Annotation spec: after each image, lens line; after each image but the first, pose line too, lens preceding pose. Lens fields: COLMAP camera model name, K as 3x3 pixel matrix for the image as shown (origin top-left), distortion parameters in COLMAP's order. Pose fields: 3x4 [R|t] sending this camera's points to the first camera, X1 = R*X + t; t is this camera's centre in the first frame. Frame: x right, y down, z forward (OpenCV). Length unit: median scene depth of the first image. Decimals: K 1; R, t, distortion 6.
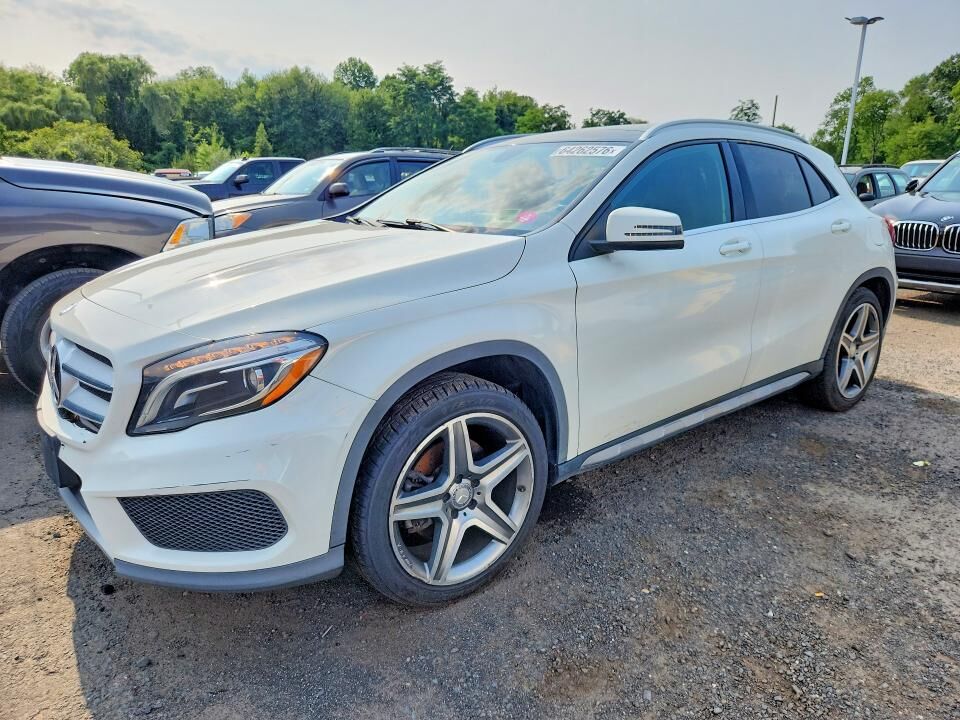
lens RADIAL K [[636.4, 0, 480.9], [0, 636.4, 329.2], [0, 0, 1]] dist [-0.008061, -0.001382]
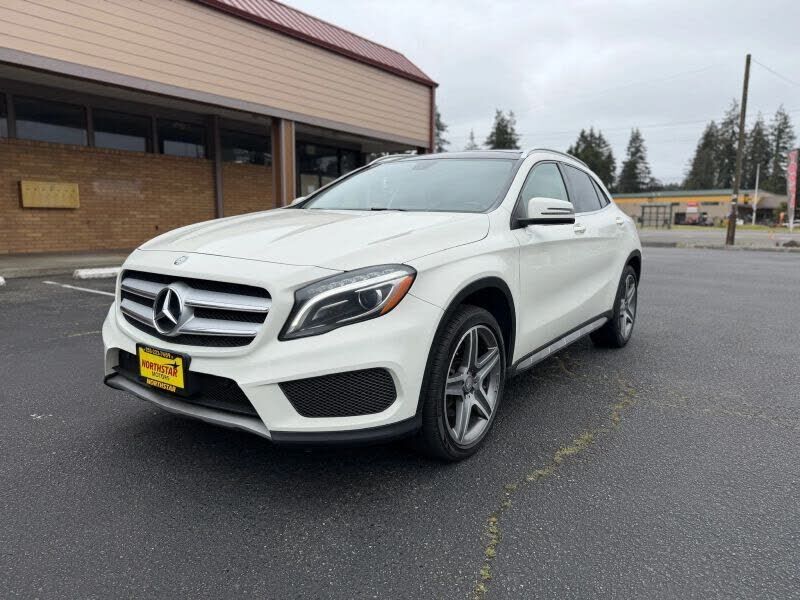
lens RADIAL K [[530.3, 0, 400.8], [0, 530.3, 274.4], [0, 0, 1]] dist [-0.008061, -0.001382]
pose [[0.971583, -0.016047, 0.236153, -0.469428], [0.037575, 0.995505, -0.086942, 0.110031], [-0.233696, 0.093345, 0.967819, -0.185750]]
